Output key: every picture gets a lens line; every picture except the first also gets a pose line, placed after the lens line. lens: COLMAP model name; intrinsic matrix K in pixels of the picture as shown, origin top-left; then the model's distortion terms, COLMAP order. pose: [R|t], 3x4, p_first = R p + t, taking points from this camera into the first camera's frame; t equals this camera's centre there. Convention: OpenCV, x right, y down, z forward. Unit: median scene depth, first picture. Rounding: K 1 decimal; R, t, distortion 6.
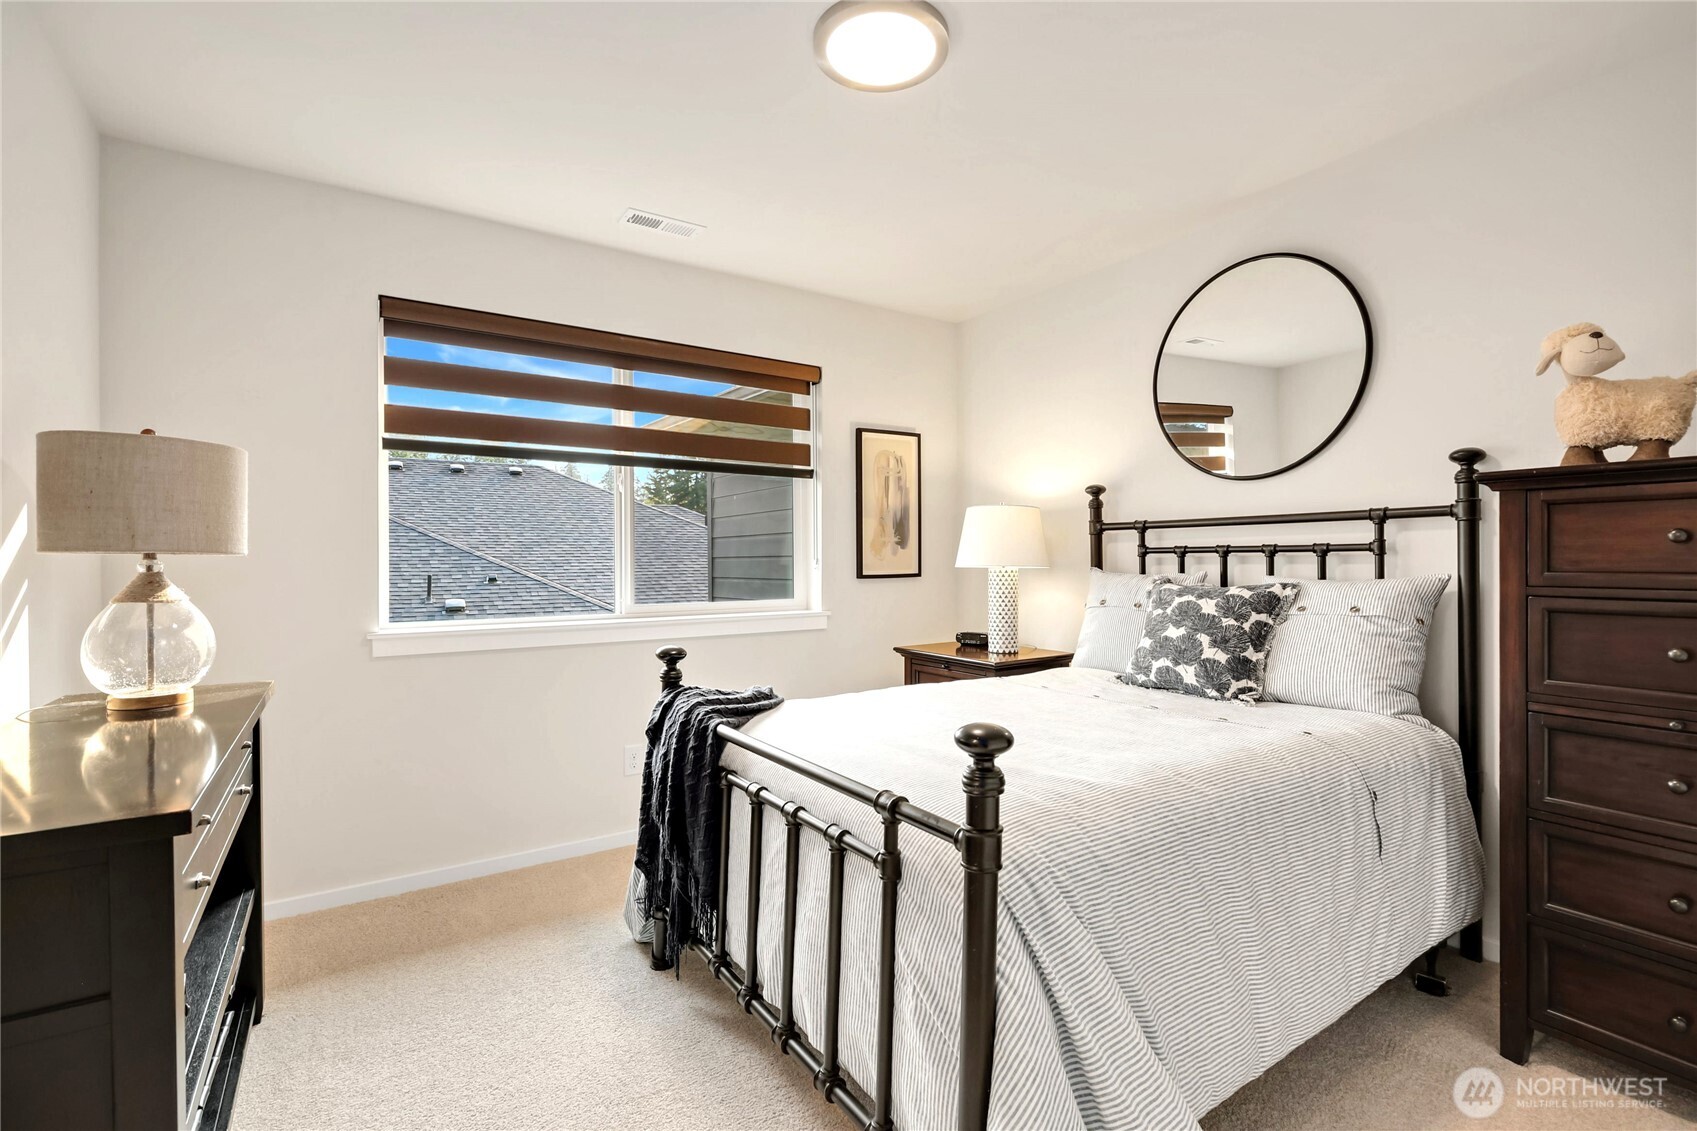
lens RADIAL K [[768.7, 0, 848.5], [0, 768.7, 565.5], [0, 0, 1]] dist [0.002313, -0.000826]
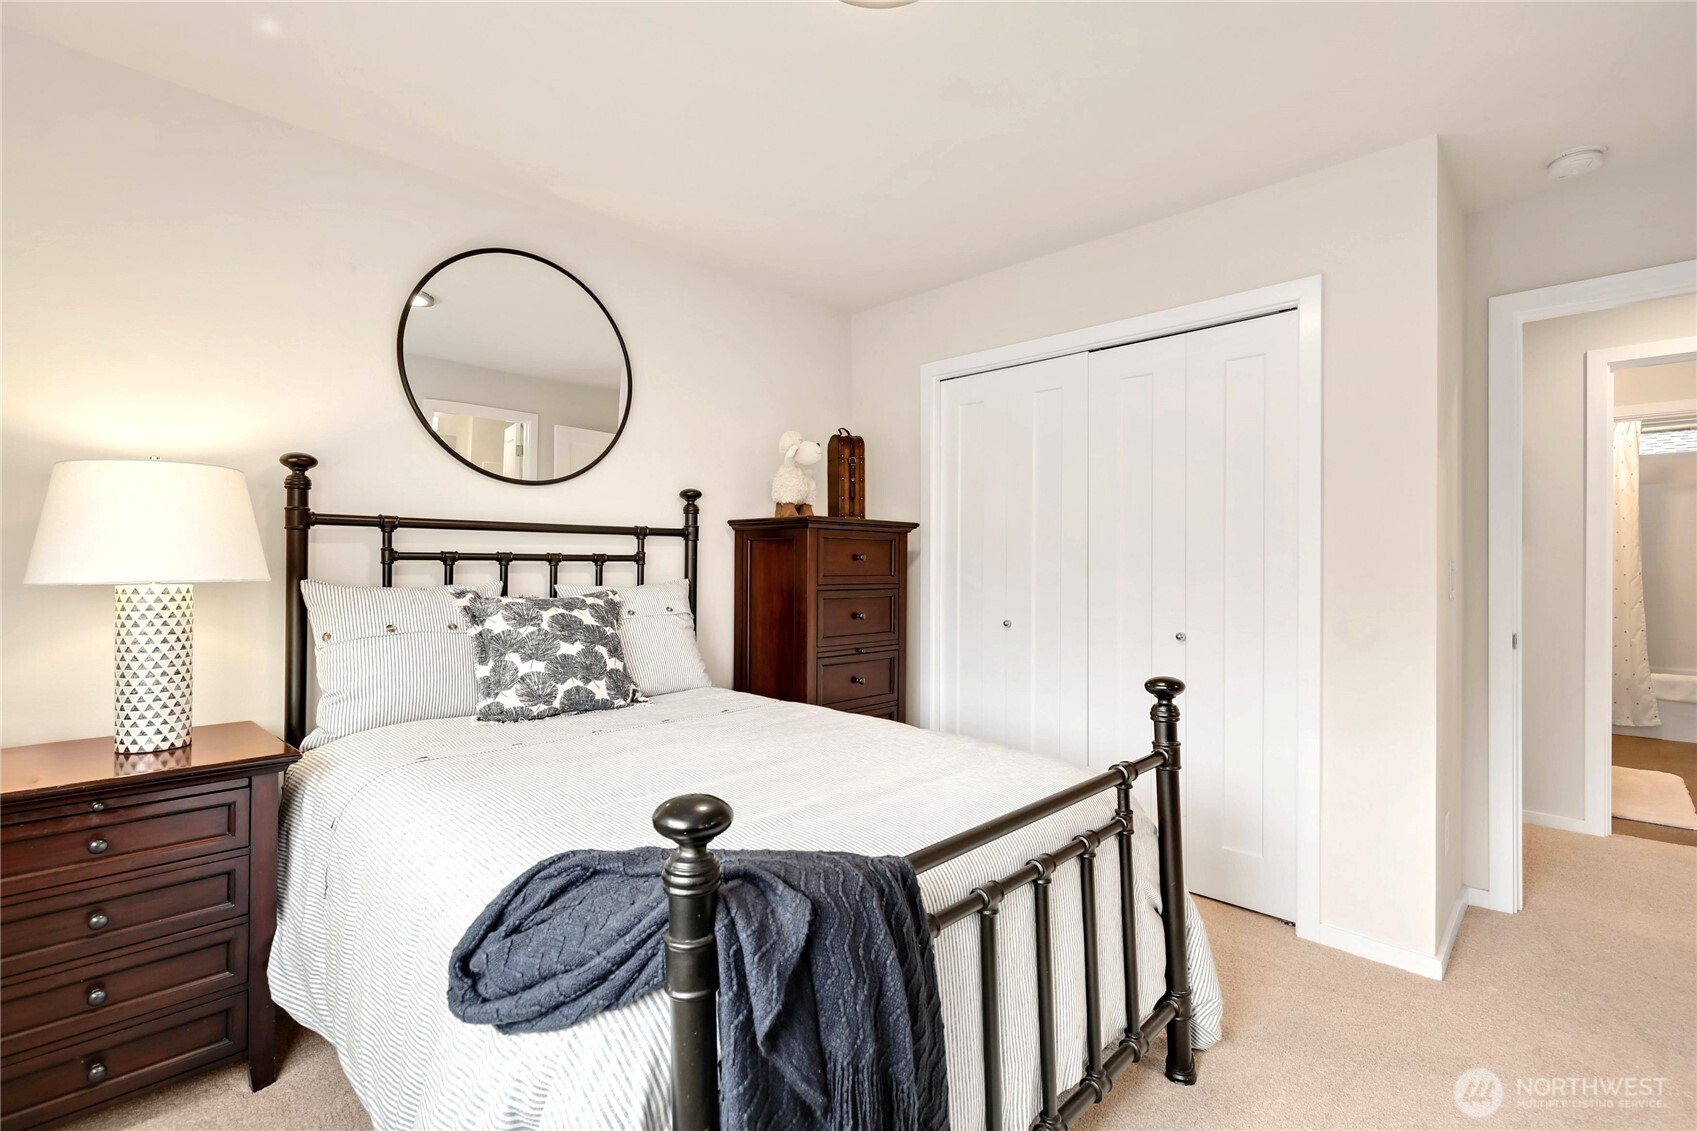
lens RADIAL K [[768.7, 0, 848.5], [0, 768.7, 565.5], [0, 0, 1]] dist [0.002313, -0.000826]
pose [[-0.184055, 0.000886, 0.982916, -0.524131], [0.001961, 0.999998, -0.000534, -0.010174], [-0.982914, 0.001829, -0.184056, 0.834753]]
